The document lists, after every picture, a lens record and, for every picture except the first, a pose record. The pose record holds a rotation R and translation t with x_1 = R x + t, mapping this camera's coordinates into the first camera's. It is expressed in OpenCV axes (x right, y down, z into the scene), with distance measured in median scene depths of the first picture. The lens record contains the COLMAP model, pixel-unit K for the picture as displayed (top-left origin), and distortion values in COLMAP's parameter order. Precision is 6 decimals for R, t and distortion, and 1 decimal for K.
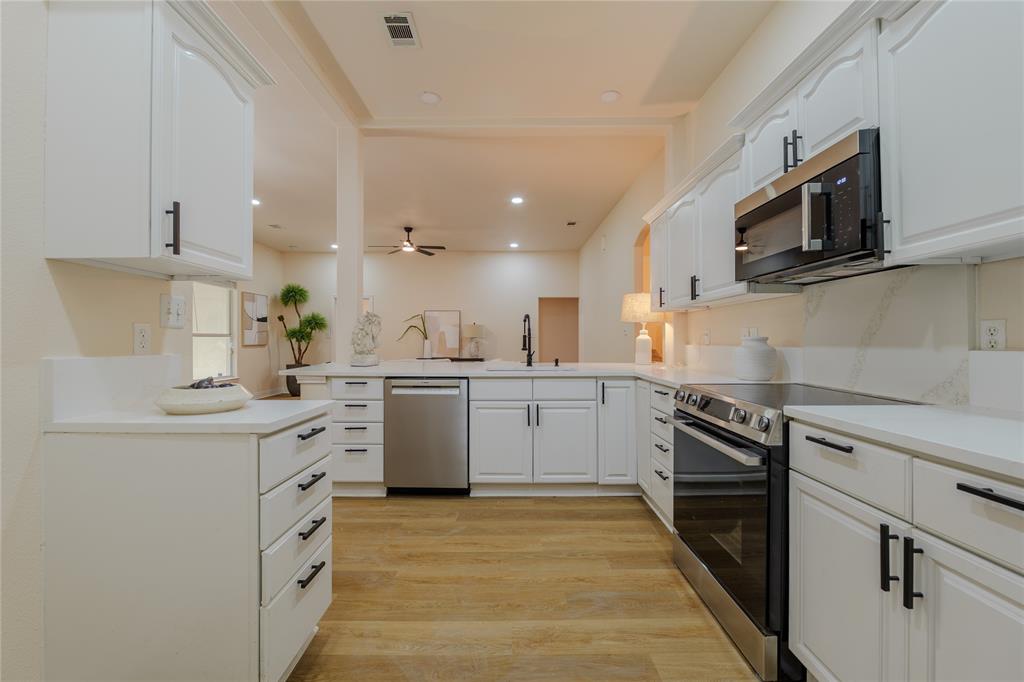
lens RADIAL K [[422.9, 0, 512.9], [0, 422.9, 335.9], [0, 0, 1]] dist [-0.014568, 0.000846]
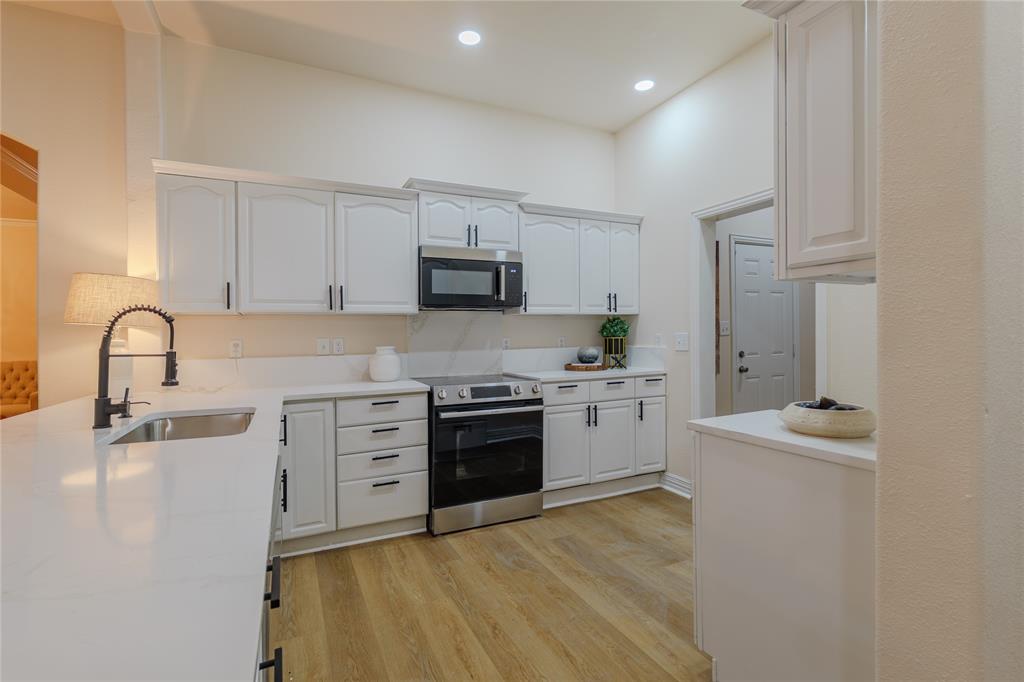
lens RADIAL K [[470.5, 0, 509.8], [0, 470.5, 339.7], [0, 0, 1]] dist [0.001246, 0.000098]
pose [[-0.435618, -0.001109, 0.900131, -1.087550], [0.004610, 0.999983, 0.003463, -0.026575], [-0.900120, 0.005659, -0.435606, 1.663637]]
